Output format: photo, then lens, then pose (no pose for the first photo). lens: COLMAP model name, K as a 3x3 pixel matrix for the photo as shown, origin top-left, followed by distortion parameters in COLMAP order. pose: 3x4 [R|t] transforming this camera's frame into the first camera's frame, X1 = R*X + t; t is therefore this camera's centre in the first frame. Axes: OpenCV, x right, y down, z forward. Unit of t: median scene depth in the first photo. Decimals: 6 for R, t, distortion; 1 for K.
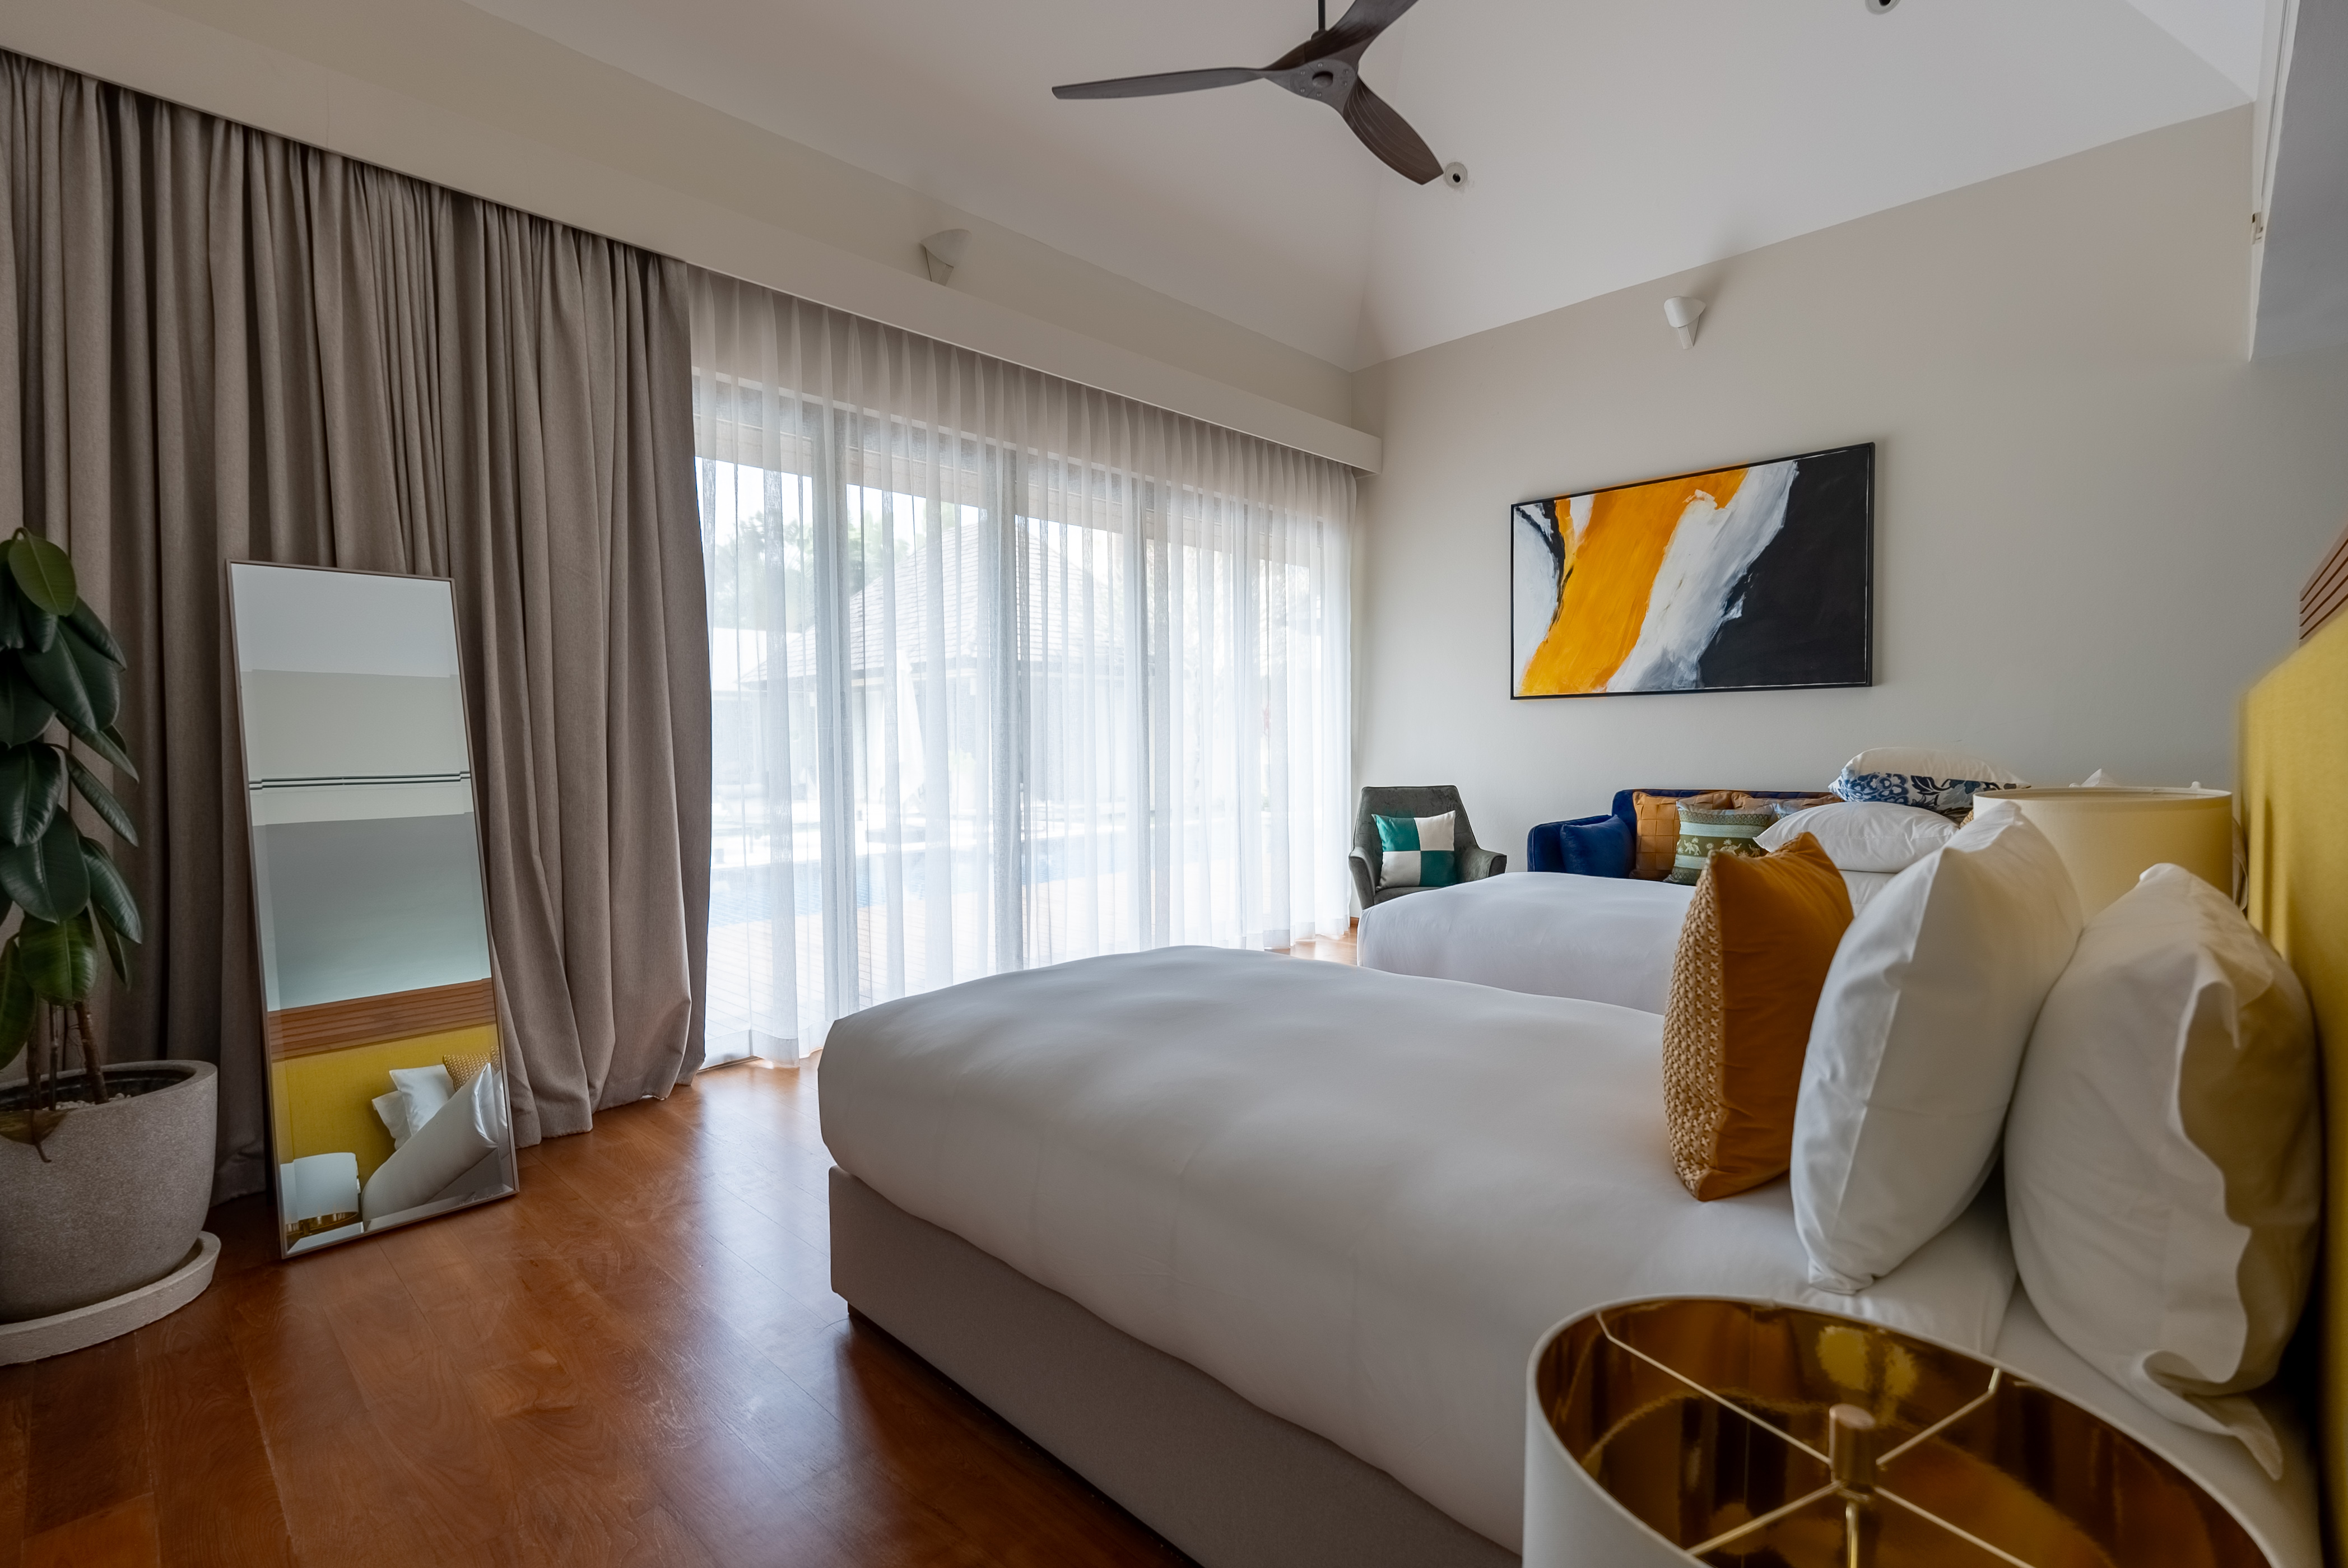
lens RADIAL K [[1048.2, 0, 1174.1], [0, 1048.2, 789.4], [0, 0, 1]] dist [-0.002965, -0.000207]
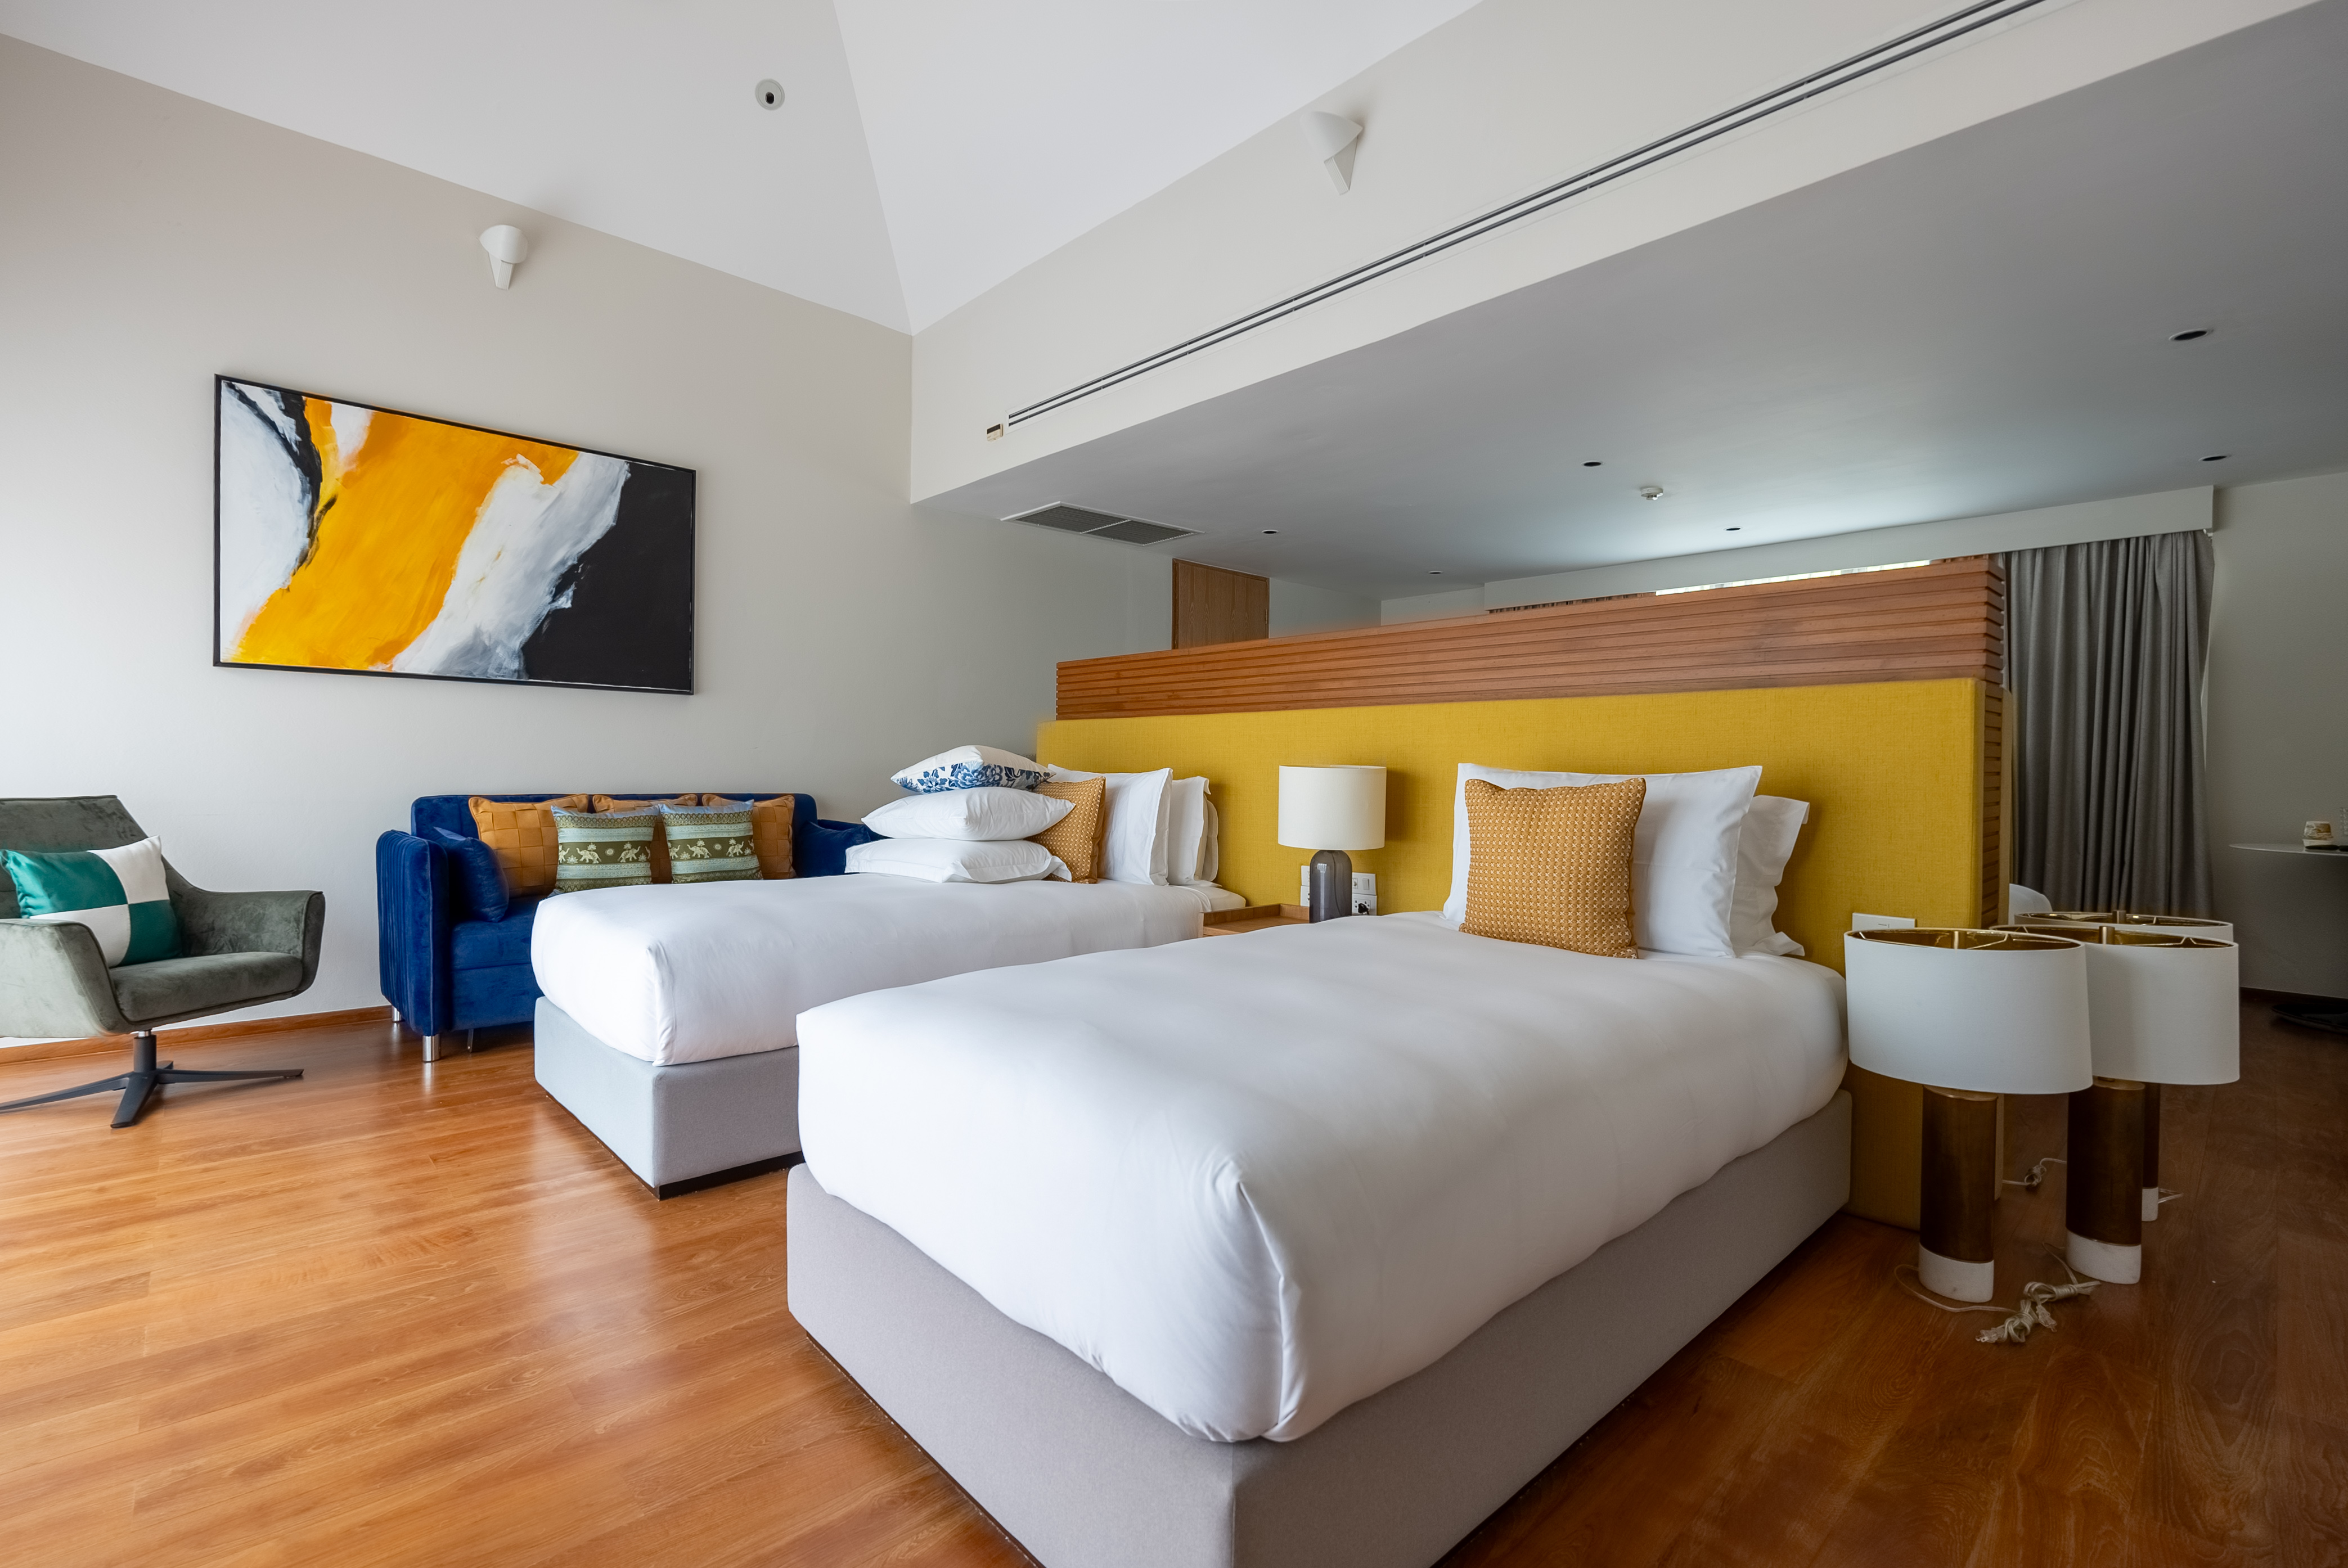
lens RADIAL K [[1048.2, 0, 1173.6], [0, 1048.2, 781.9], [0, 0, 1]] dist [-0.002965, -0.000207]
pose [[0.056277, 0.006646, 0.998393, -0.341654], [0.030340, 0.999505, -0.008364, 0.013381], [-0.997954, 0.030762, 0.056048, 0.401557]]
